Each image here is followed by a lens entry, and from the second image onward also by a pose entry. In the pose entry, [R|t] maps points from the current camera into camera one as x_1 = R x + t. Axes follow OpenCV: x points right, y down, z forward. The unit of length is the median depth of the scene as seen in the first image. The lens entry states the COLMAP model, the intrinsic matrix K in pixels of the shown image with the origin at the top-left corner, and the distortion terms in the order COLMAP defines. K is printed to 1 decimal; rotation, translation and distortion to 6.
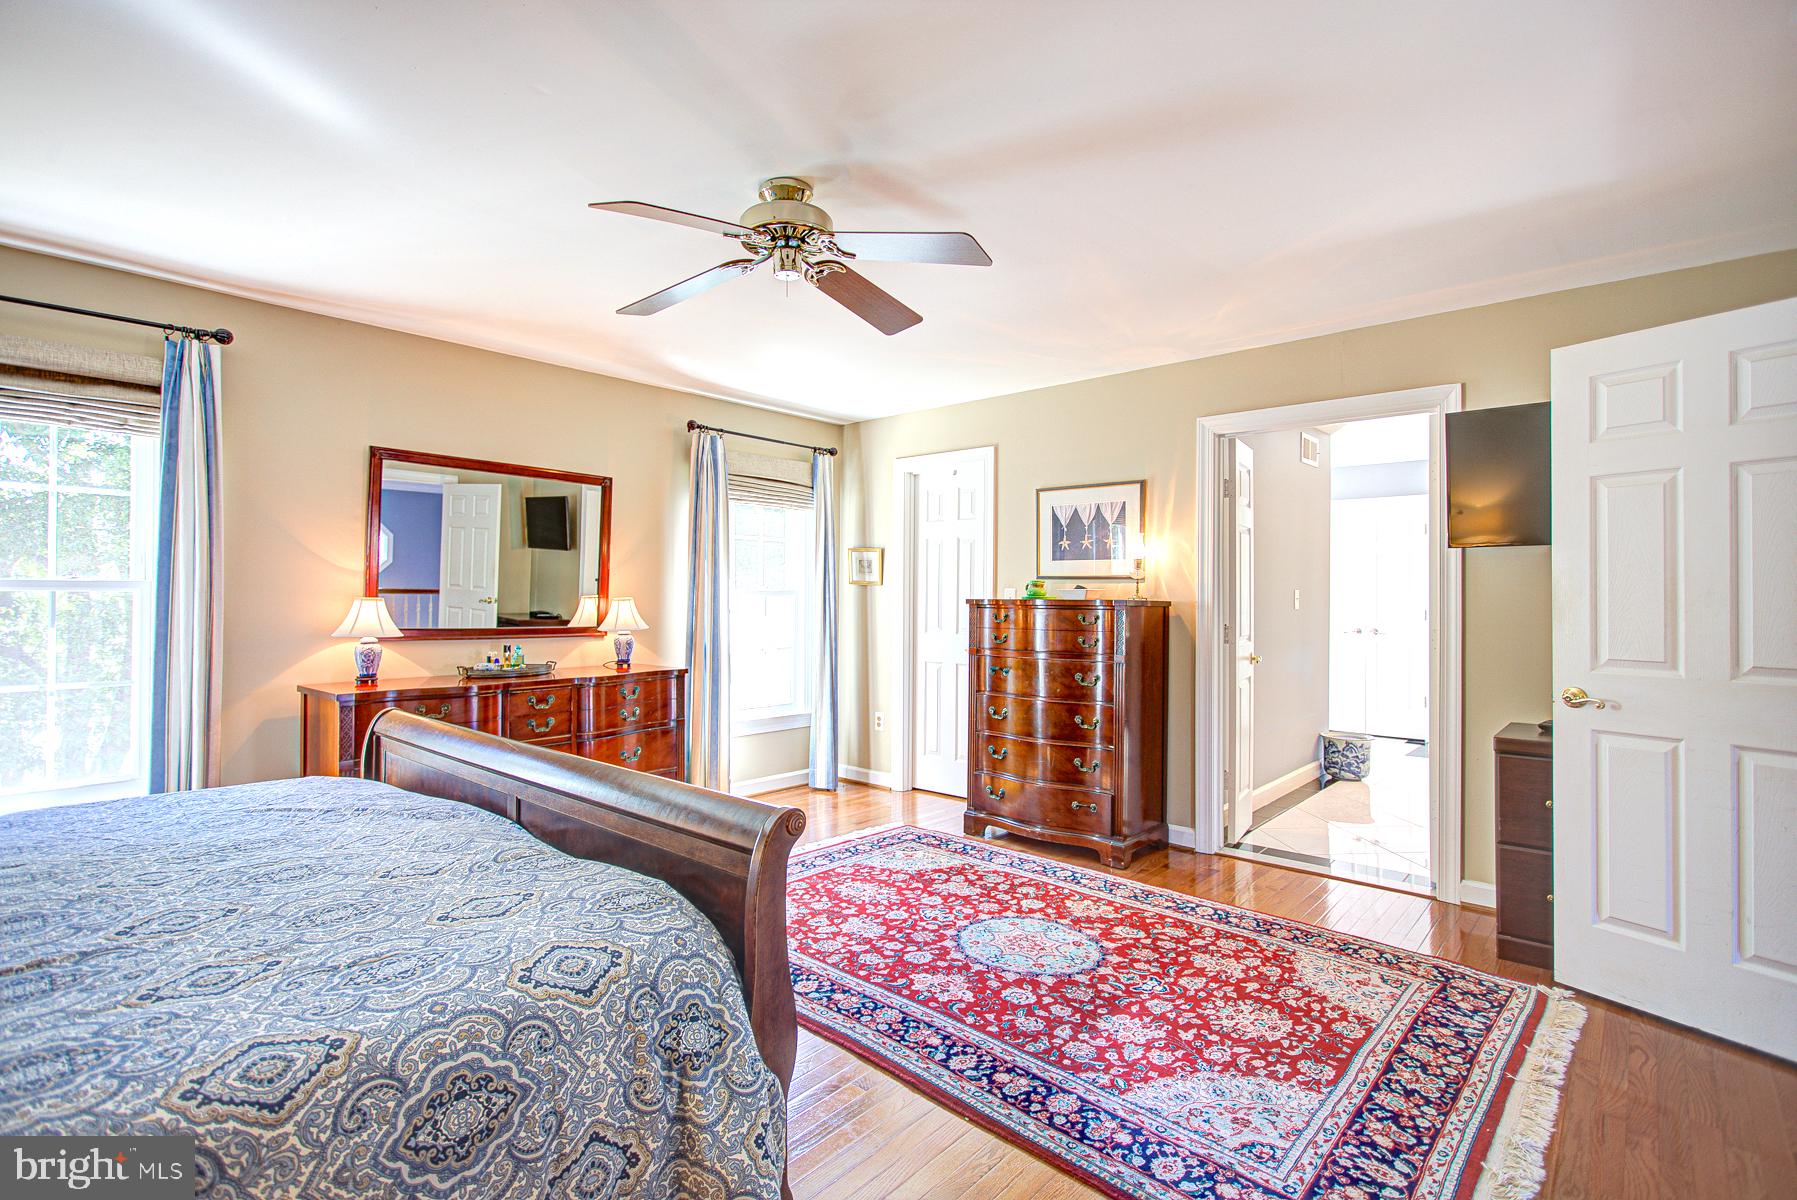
lens RADIAL K [[850.7, 0, 895.1], [0, 850.7, 596.2], [0, 0, 1]] dist [-0.004867, 0.000048]
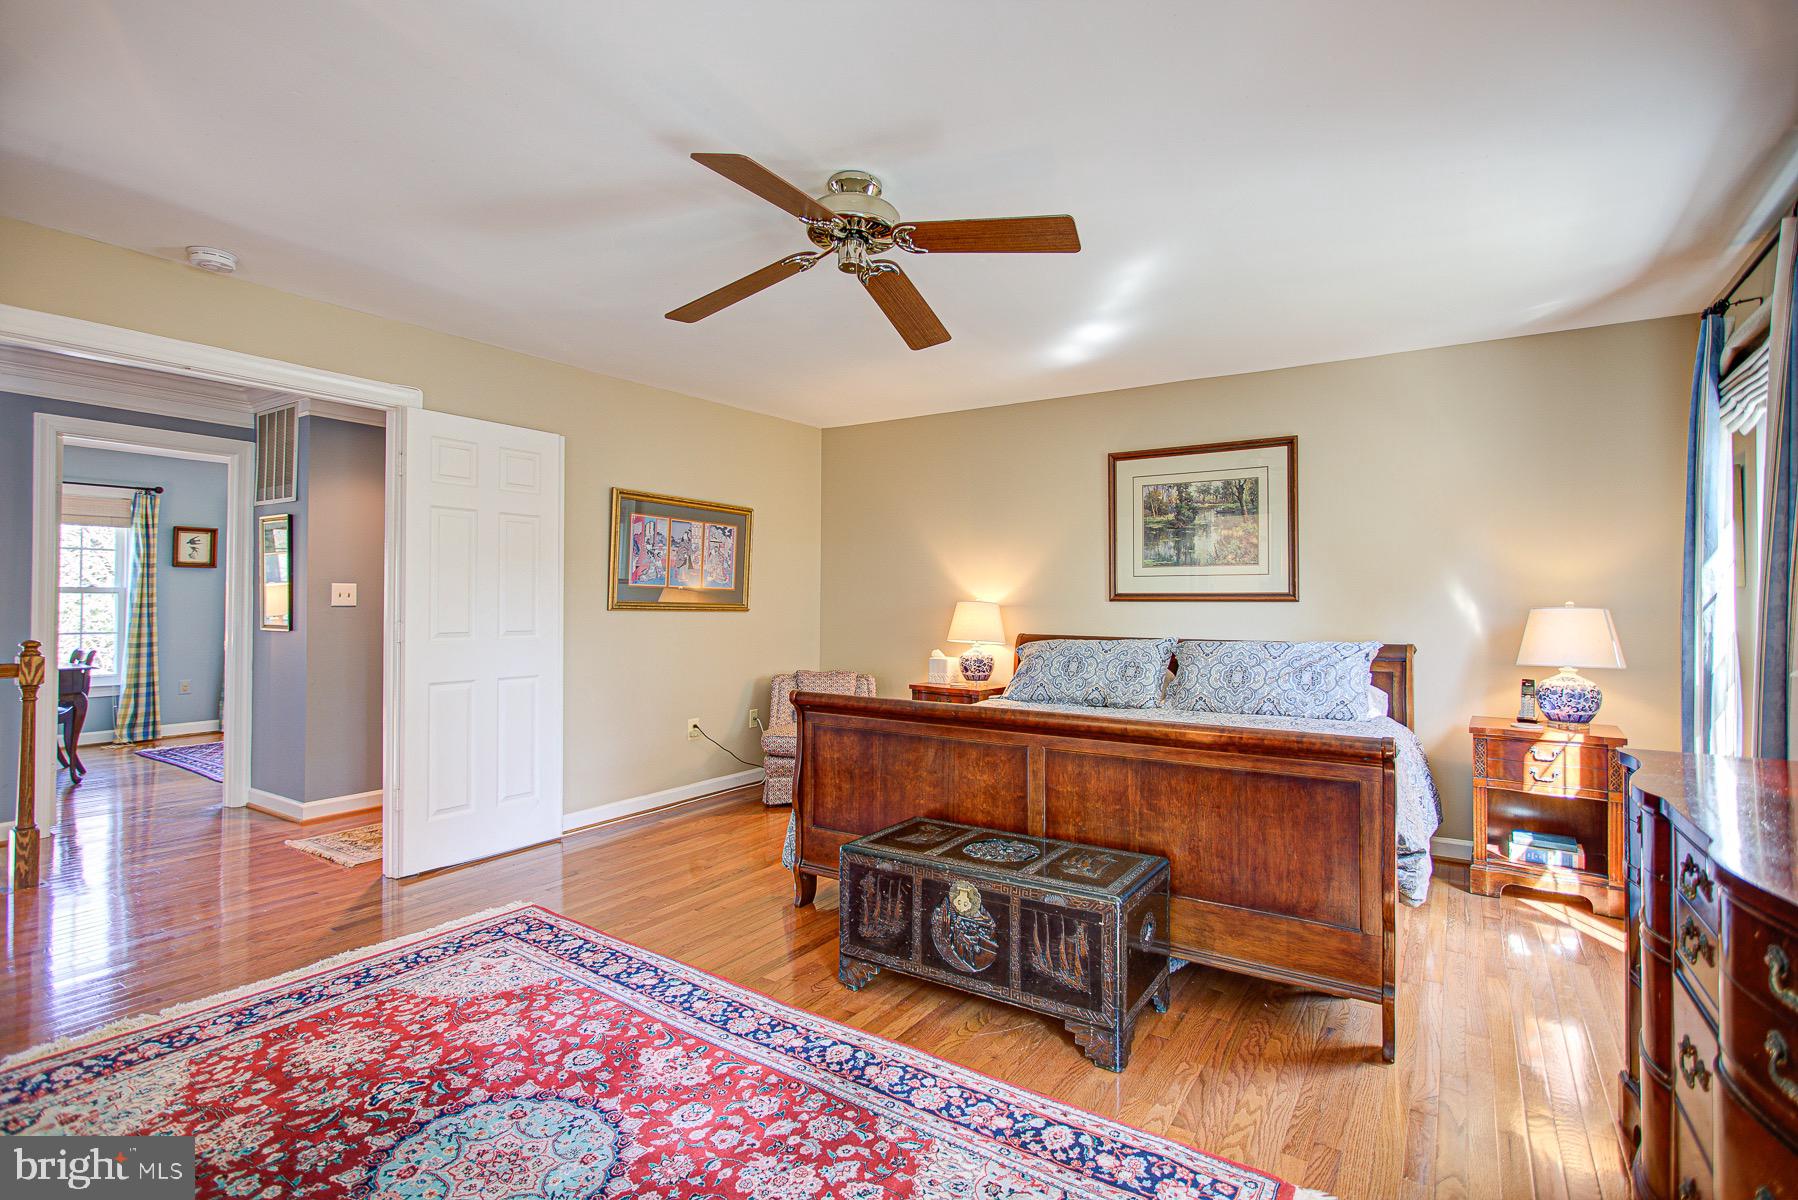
lens RADIAL K [[851.2, 0, 904.6], [0, 851.2, 585.2], [0, 0, 1]] dist [-0.004867, 0.000048]
pose [[-0.988540, -0.009943, -0.150631, -0.040233], [-0.006917, 0.999764, -0.020595, 0.013081], [0.150800, -0.019317, -0.988376, 1.974940]]
